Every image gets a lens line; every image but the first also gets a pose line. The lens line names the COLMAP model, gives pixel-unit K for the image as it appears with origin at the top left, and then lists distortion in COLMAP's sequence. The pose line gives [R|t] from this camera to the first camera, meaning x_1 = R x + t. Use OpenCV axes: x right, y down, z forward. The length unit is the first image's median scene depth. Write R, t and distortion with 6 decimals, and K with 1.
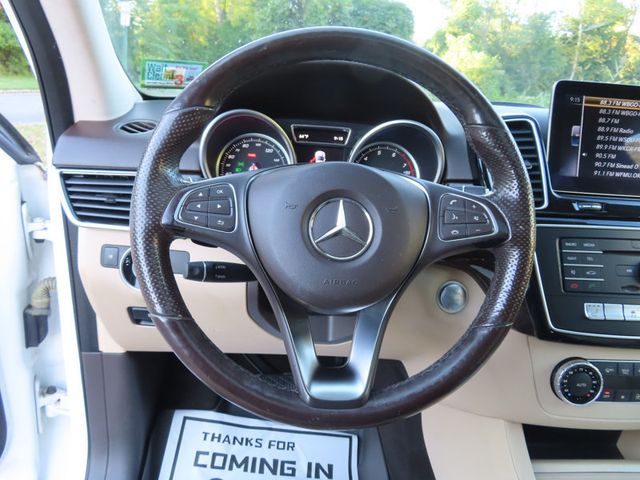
lens RADIAL K [[452.7, 0, 317.7], [0, 452.7, 240.6], [0, 0, 1]] dist [-0.005401, -0.001971]
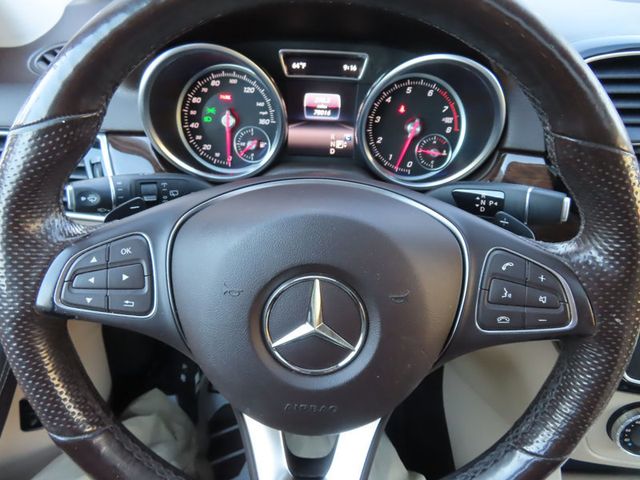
lens RADIAL K [[452.7, 0, 319.8], [0, 452.7, 236.3], [0, 0, 1]] dist [-0.005401, -0.001971]
pose [[0.996426, 0.027402, -0.079901, 0.059046], [-0.000709, 0.948601, 0.316474, -0.190707], [0.084466, -0.315286, 0.945230, 0.256164]]
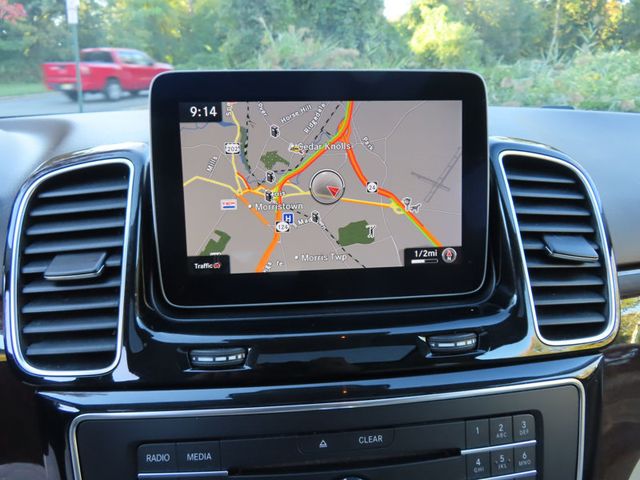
lens RADIAL K [[452.7, 0, 318.1], [0, 452.7, 239.5], [0, 0, 1]] dist [-0.005401, -0.001971]
pose [[0.996913, -0.078217, 0.006806, 0.557971], [0.077971, 0.996474, 0.030983, -0.154720], [-0.009205, -0.030357, 0.999497, 0.439770]]
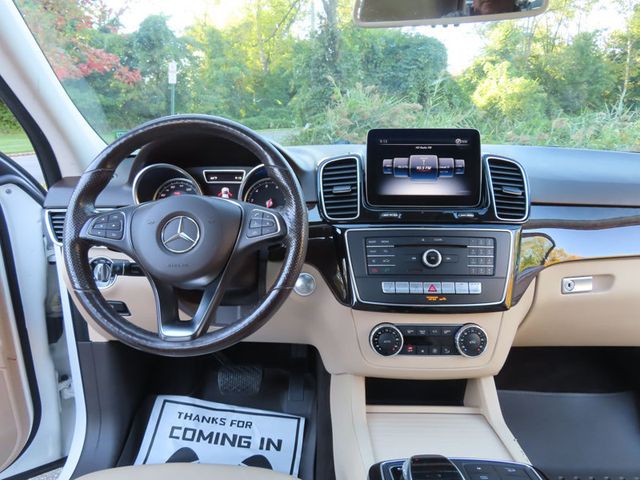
lens RADIAL K [[452.7, 0, 319.0], [0, 452.7, 242.6], [0, 0, 1]] dist [-0.005401, -0.001971]
pose [[0.992838, -0.045529, -0.110450, 0.423009], [0.037464, 0.996552, -0.074026, 0.084852], [0.113439, 0.069358, 0.991121, -0.341878]]
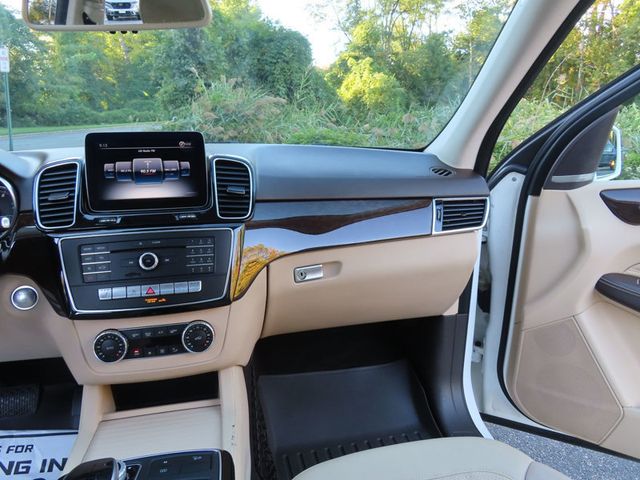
lens RADIAL K [[452.7, 0, 318.1], [0, 452.7, 242.0], [0, 0, 1]] dist [-0.005401, -0.001971]
pose [[0.984429, -0.112574, 0.135009, 0.829445], [0.119000, 0.992069, -0.040484, 0.099424], [-0.129380, 0.055920, 0.990017, -0.376953]]
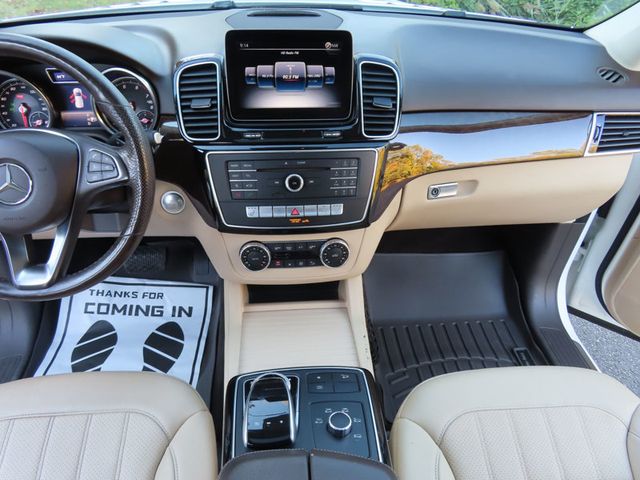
lens RADIAL K [[452.7, 0, 320.2], [0, 452.7, 238.8], [0, 0, 1]] dist [-0.005401, -0.001971]
pose [[0.998794, -0.047131, -0.013725, 0.638899], [0.049028, 0.943809, 0.326834, -0.170204], [-0.002450, -0.327112, 0.944982, -0.299304]]
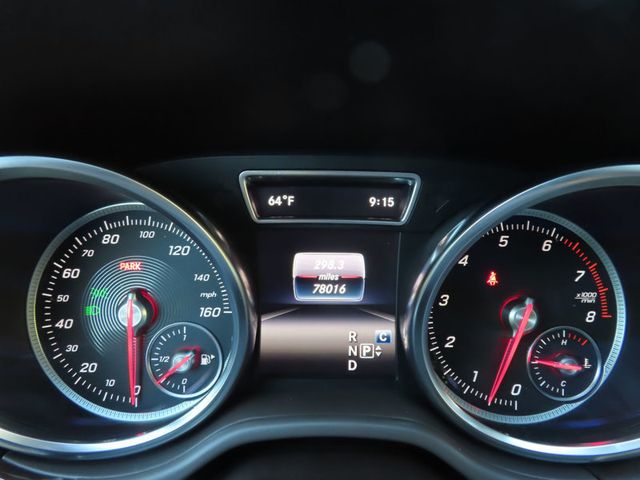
lens RADIAL K [[452.7, 0, 321.2], [0, 452.7, 242.8], [0, 0, 1]] dist [-0.005401, -0.001971]
pose [[0.996768, -0.022536, -0.077102, 0.024556], [0.026956, 0.998023, 0.056781, -0.205178], [0.075670, -0.058675, 0.995405, 0.618885]]
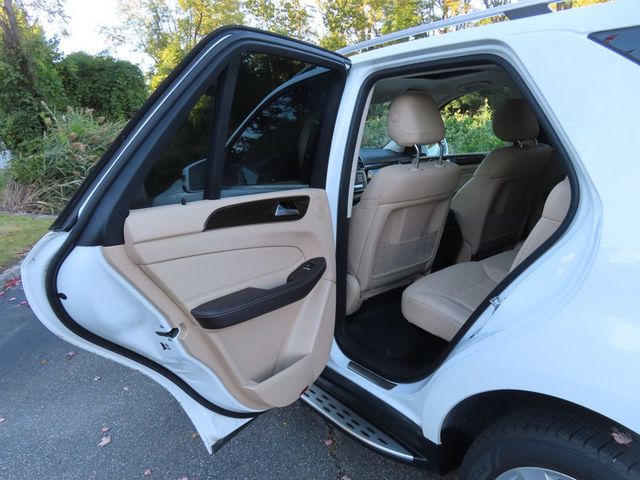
lens RADIAL K [[452.7, 0, 323.7], [0, 452.7, 241.0], [0, 0, 1]] dist [-0.005401, -0.001971]
pose [[0.822030, -0.266697, 0.503129, -1.825904], [0.301517, 0.953376, 0.012734, 0.449880], [-0.483067, 0.141235, 0.864118, -2.505036]]
